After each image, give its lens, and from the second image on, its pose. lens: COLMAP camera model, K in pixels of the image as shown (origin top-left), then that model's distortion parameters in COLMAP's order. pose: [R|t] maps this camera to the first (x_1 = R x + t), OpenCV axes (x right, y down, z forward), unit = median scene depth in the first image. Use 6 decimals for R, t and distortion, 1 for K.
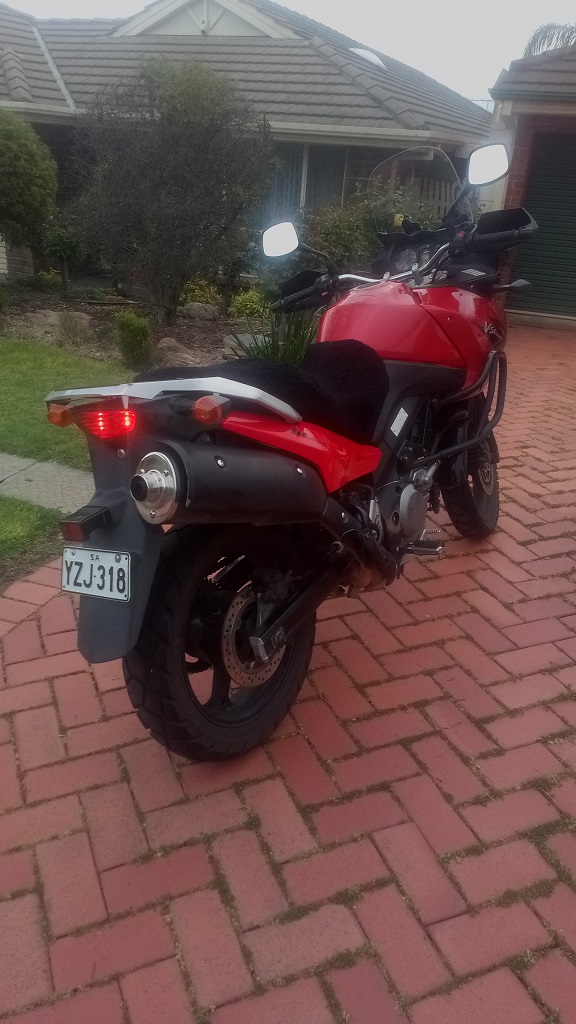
lens RADIAL K [[767.5, 0, 288.0], [0, 767.5, 512.0], [0, 0, 1]] dist [0.121831, -0.176663]
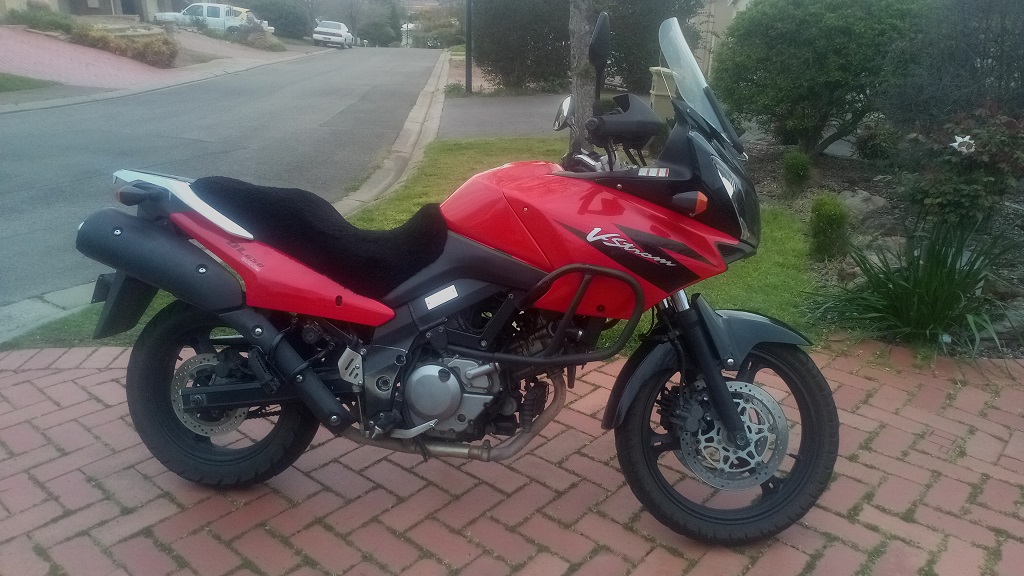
lens RADIAL K [[767.5, 0, 512.0], [0, 767.5, 288.0], [0, 0, 1]] dist [0.121831, -0.176663]
pose [[0.440887, 0.278655, -0.853211, 1.404471], [-0.383523, 0.917925, 0.101609, -0.365417], [0.811498, 0.282429, 0.511572, 0.829157]]
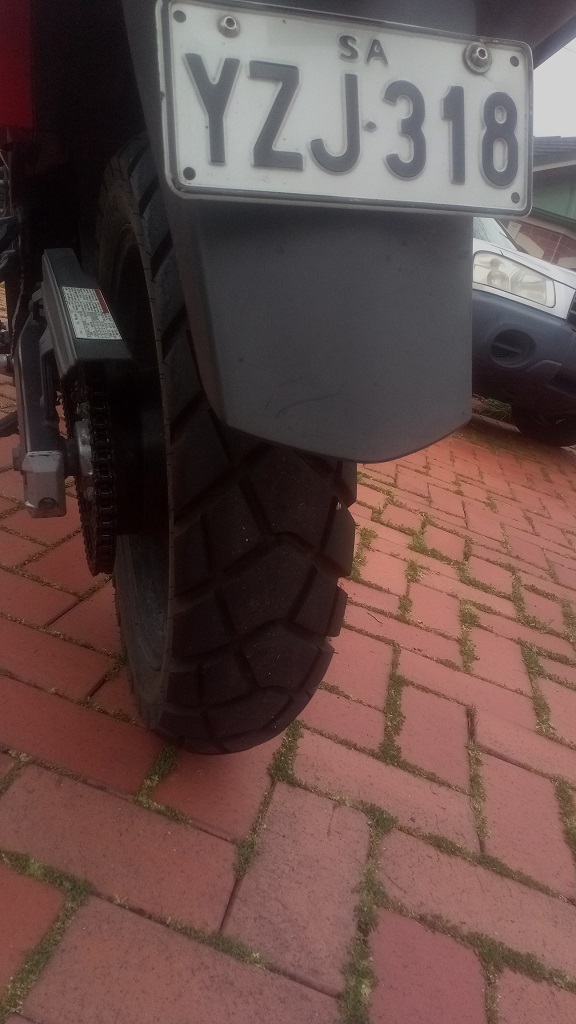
lens RADIAL K [[767.5, 0, 288.0], [0, 767.5, 512.0], [0, 0, 1]] dist [0.121831, -0.176663]
pose [[0.553426, -0.128516, 0.822924, -0.491395], [0.080059, 0.991657, 0.101027, 0.180465], [-0.829042, 0.009972, 0.559098, 0.866399]]
